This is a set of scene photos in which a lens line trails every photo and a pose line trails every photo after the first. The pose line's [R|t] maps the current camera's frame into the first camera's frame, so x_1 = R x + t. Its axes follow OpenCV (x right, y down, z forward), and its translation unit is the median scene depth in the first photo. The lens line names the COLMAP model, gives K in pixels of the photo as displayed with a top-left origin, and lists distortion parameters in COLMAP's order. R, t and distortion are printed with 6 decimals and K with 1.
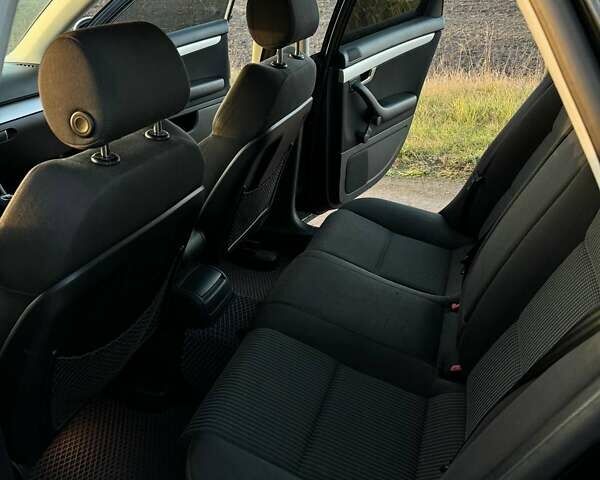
lens RADIAL K [[563.1, 0, 298.0], [0, 563.1, 239.3], [0, 0, 1]] dist [0.153705, -0.316672]
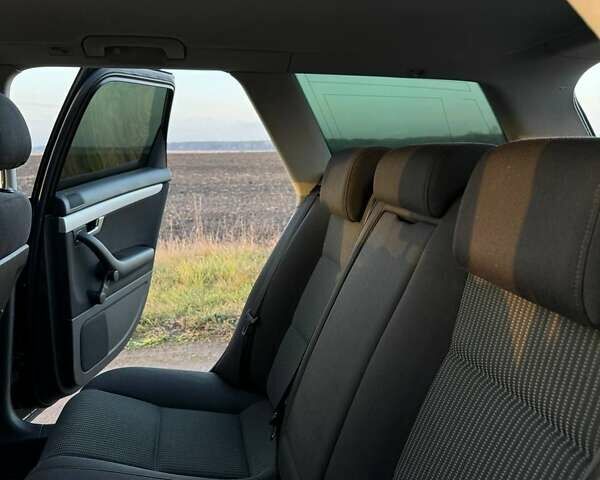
lens RADIAL K [[563.1, 0, 298.0], [0, 563.1, 239.3], [0, 0, 1]] dist [0.153705, -0.316672]
pose [[0.876546, -0.069714, 0.476243, -0.017332], [0.209806, 0.945847, -0.247701, 0.003078], [-0.433184, 0.317040, 0.843704, 0.163223]]
